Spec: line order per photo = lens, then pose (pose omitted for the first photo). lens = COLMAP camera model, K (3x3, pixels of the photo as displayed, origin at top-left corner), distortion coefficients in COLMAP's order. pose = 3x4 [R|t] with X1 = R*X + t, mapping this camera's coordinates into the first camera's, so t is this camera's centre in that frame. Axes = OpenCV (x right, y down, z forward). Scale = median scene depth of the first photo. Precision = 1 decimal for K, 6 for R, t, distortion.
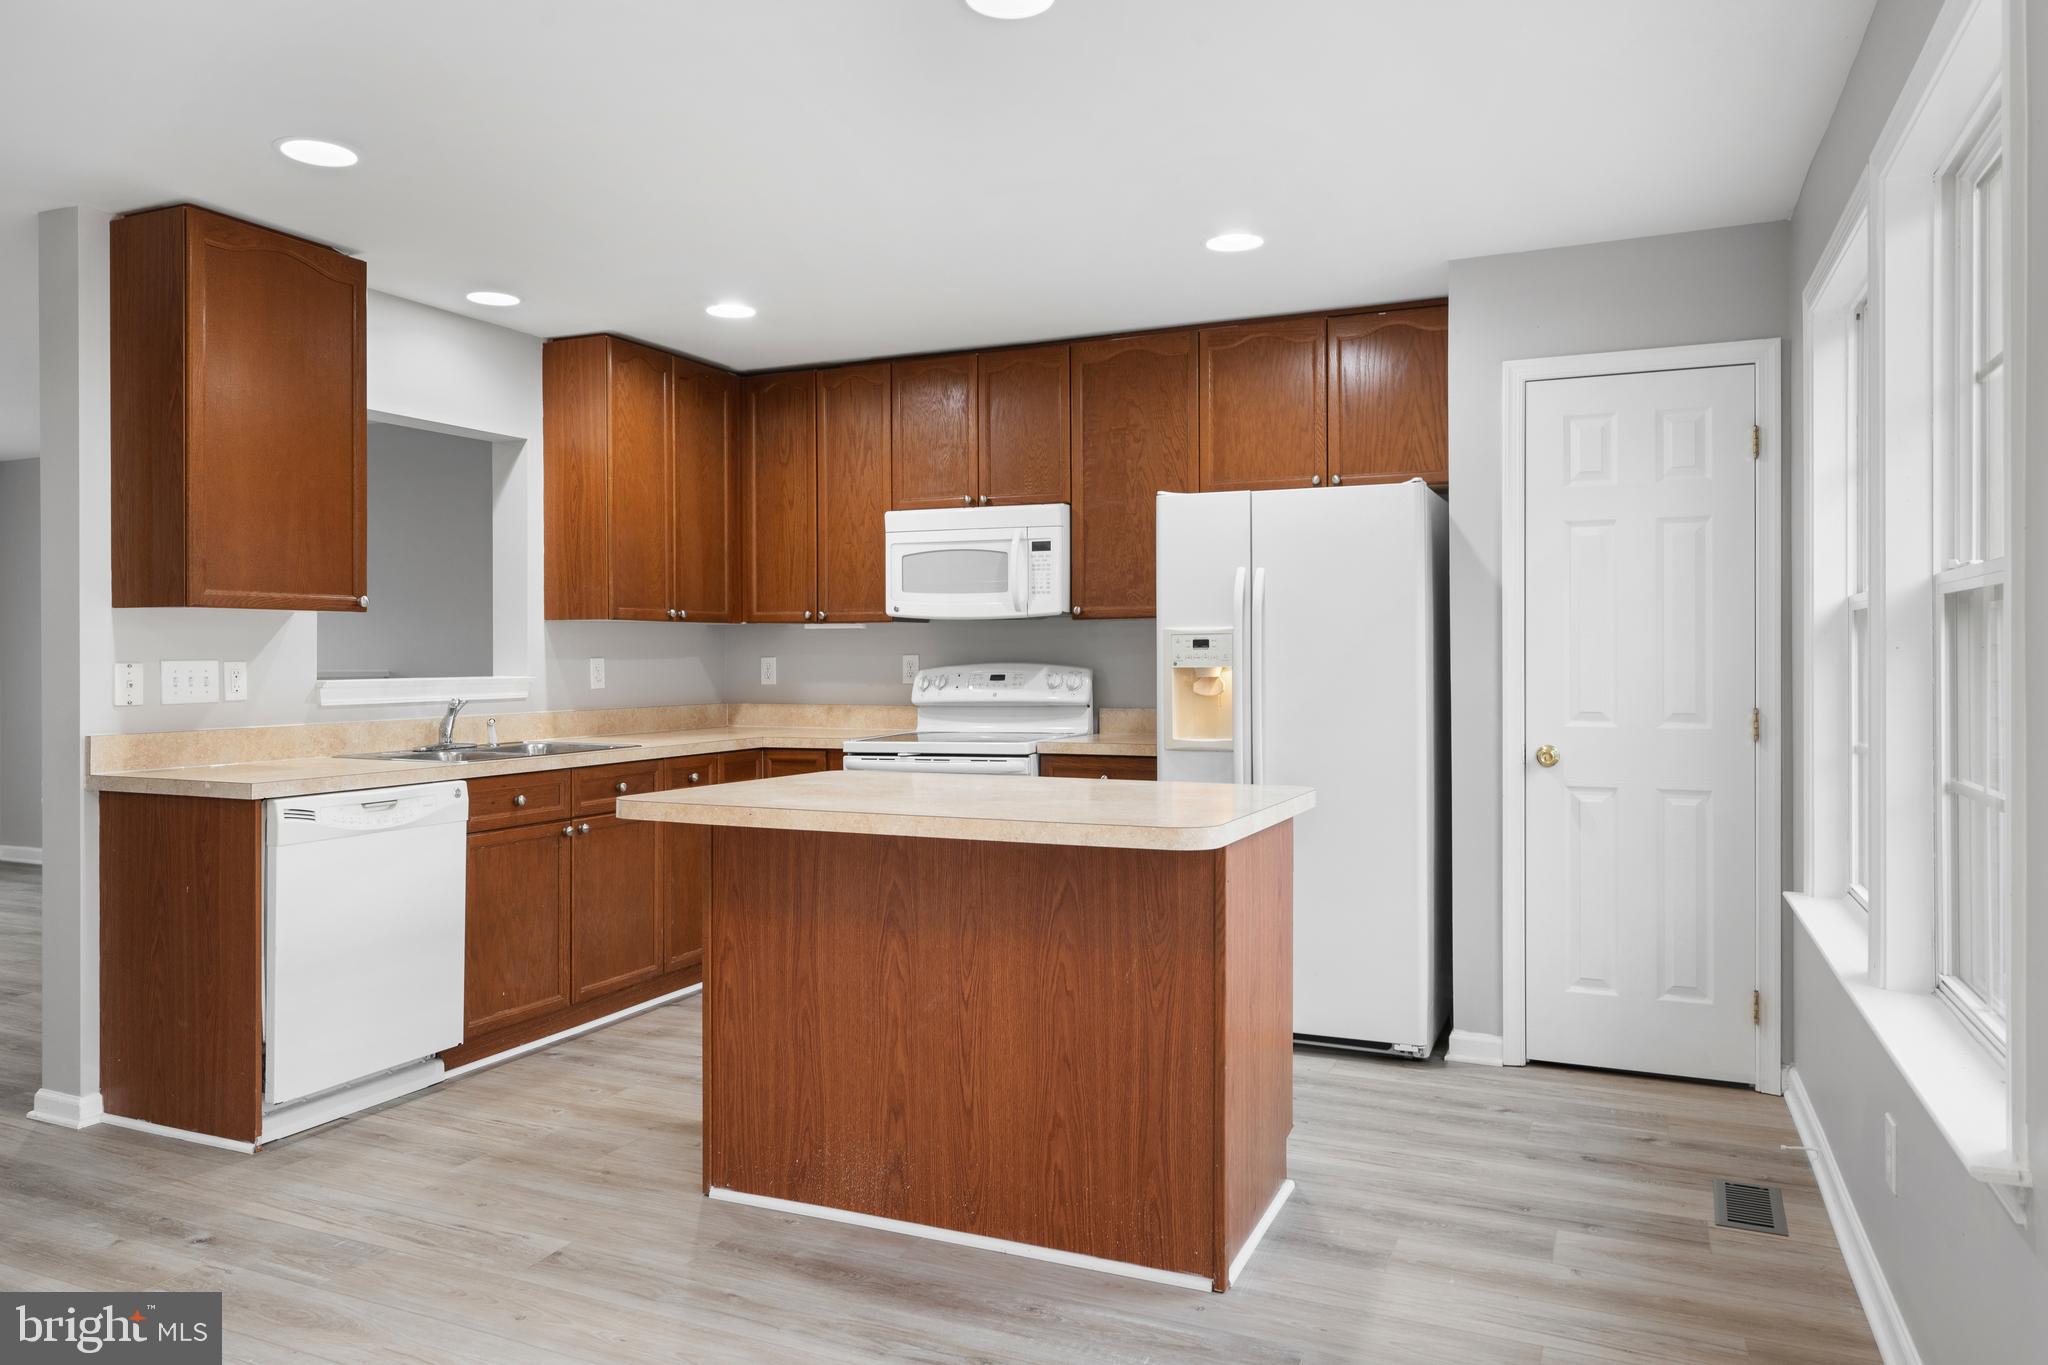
lens RADIAL K [[1366.9, 0, 1016.5], [0, 1366.9, 655.5], [0, 0, 1]] dist [0.000044, 0.000488]
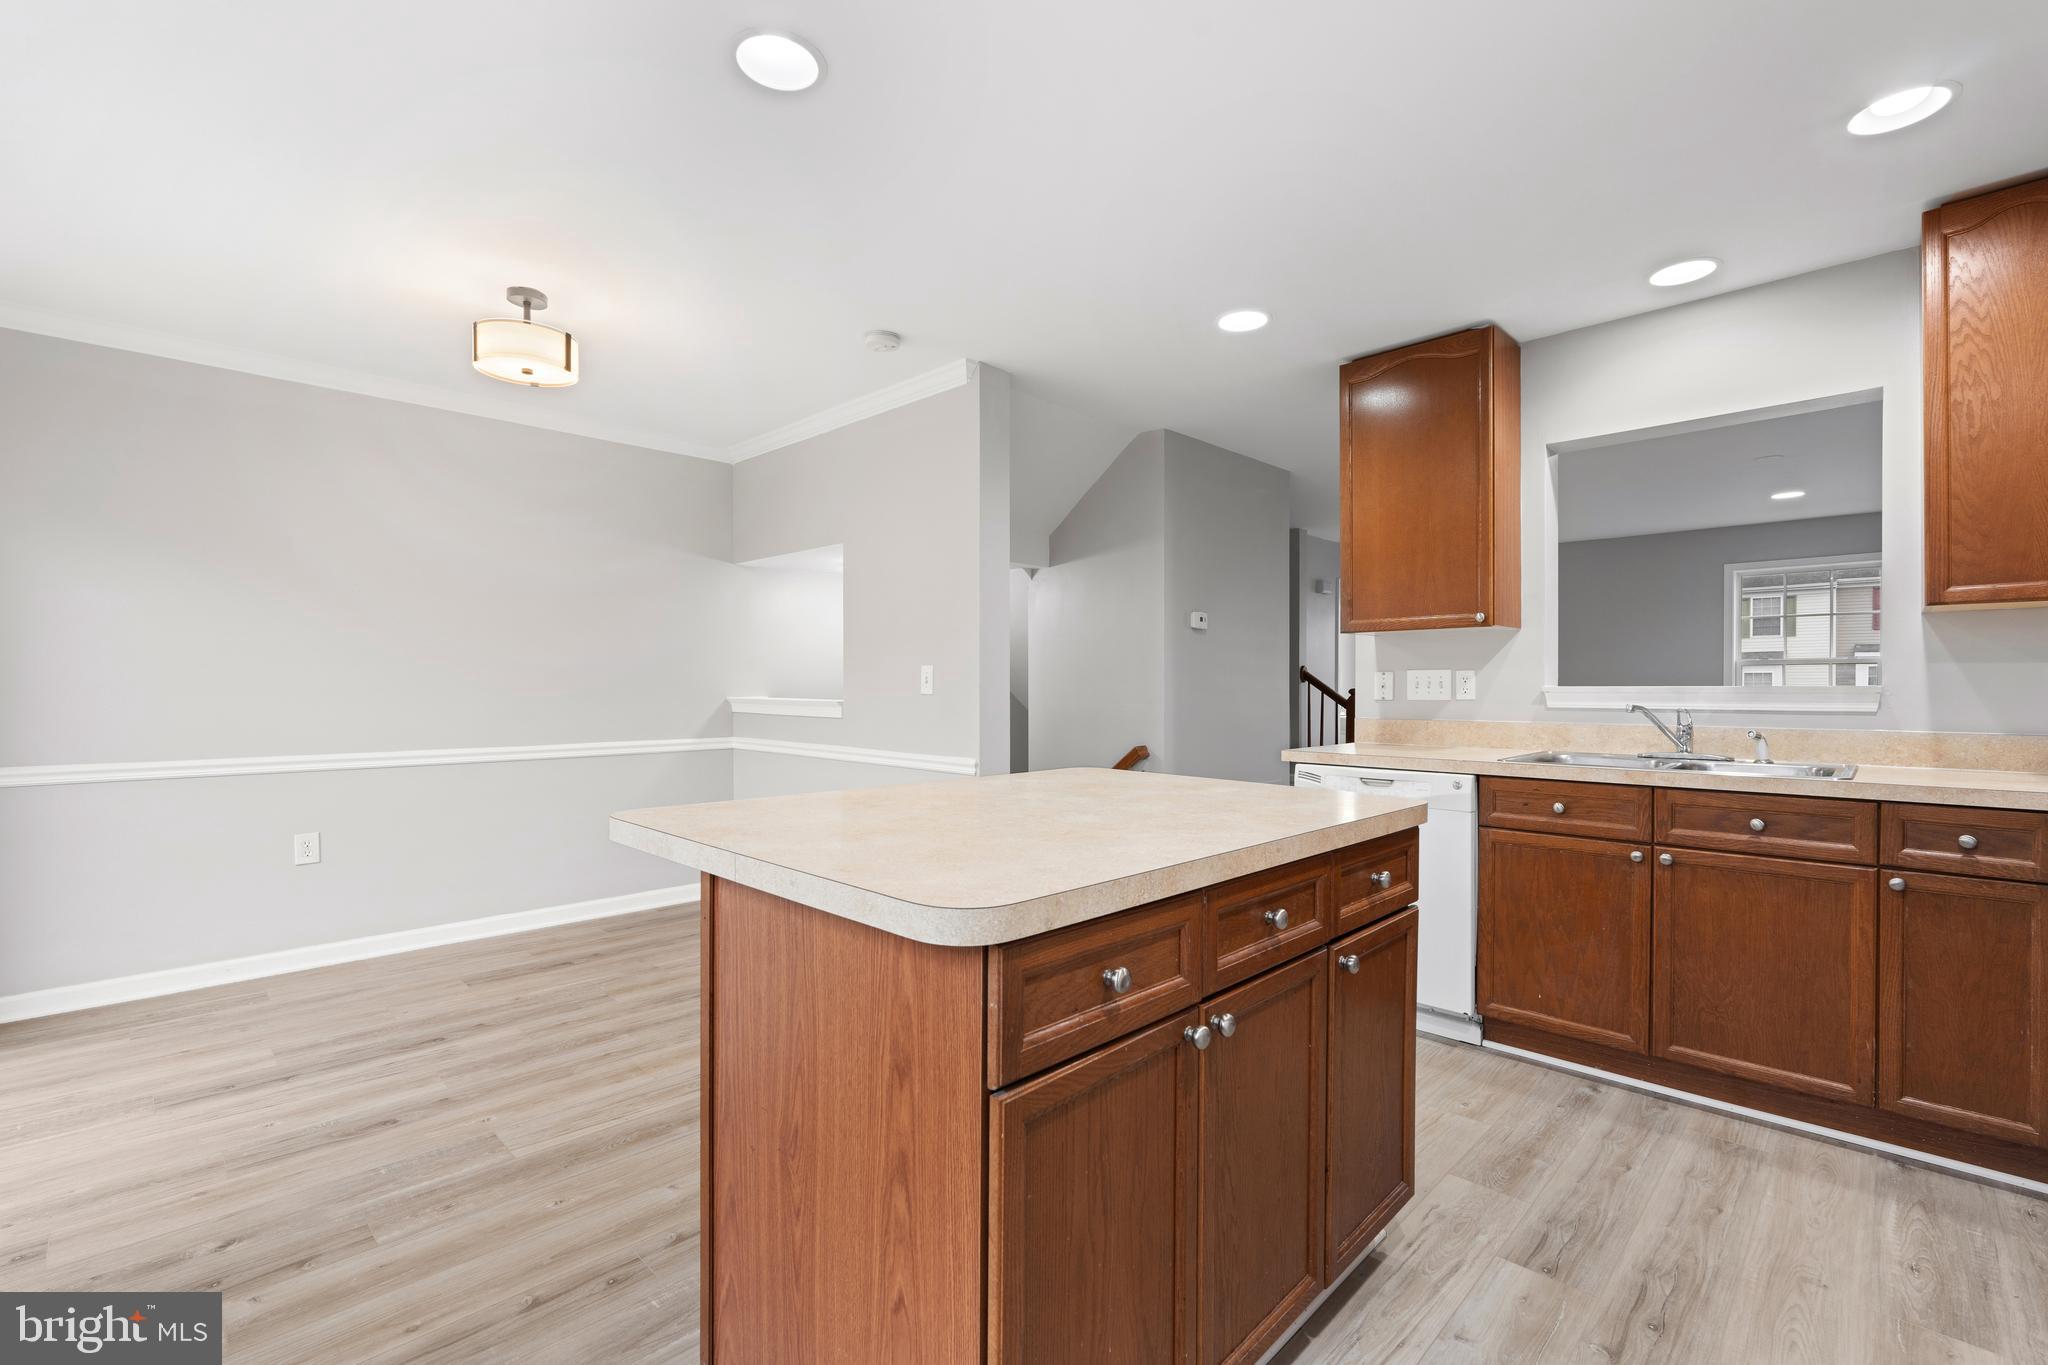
lens RADIAL K [[895.5, 0, 1019.2], [0, 895.5, 691.3], [0, 0, 1]] dist [-0.004616, 0.000040]
pose [[-0.348244, 0.005812, -0.937386, 0.367865], [0.001292, 0.999983, 0.005720, 0.018489], [0.937403, 0.000780, -0.348246, 0.857331]]
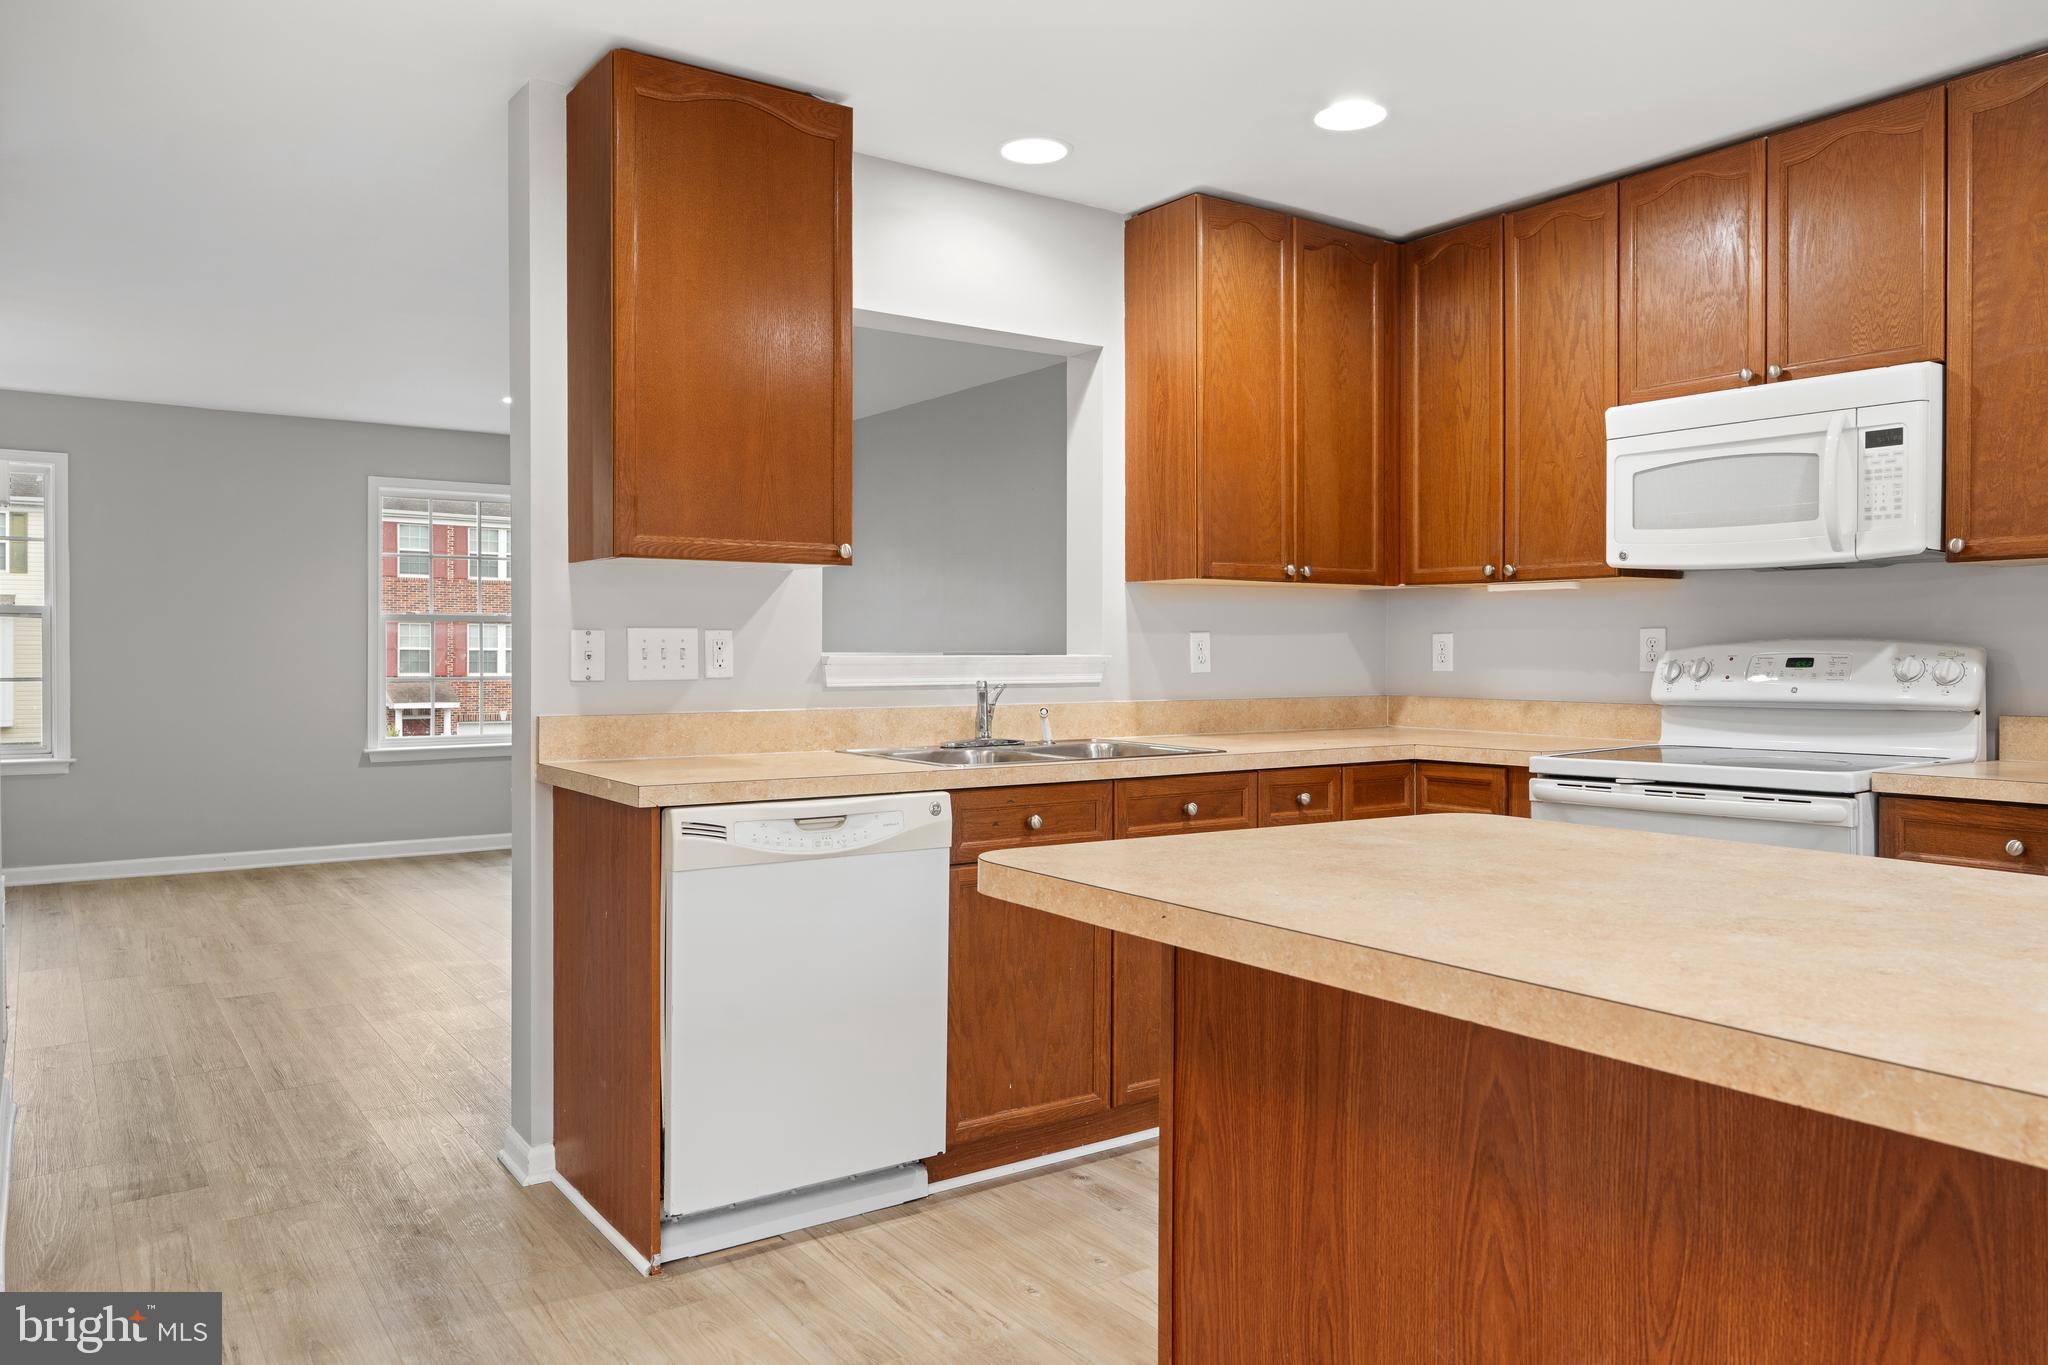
lens RADIAL K [[1402.5, 0, 1025.5], [0, 1402.5, 660.8], [0, 0, 1]] dist [-0.000098, 0.001080]
pose [[0.860816, 0.007589, -0.508860, 0.009780], [-0.003302, 0.999951, 0.009326, 0.013806], [0.508906, -0.006348, 0.860799, 0.357952]]
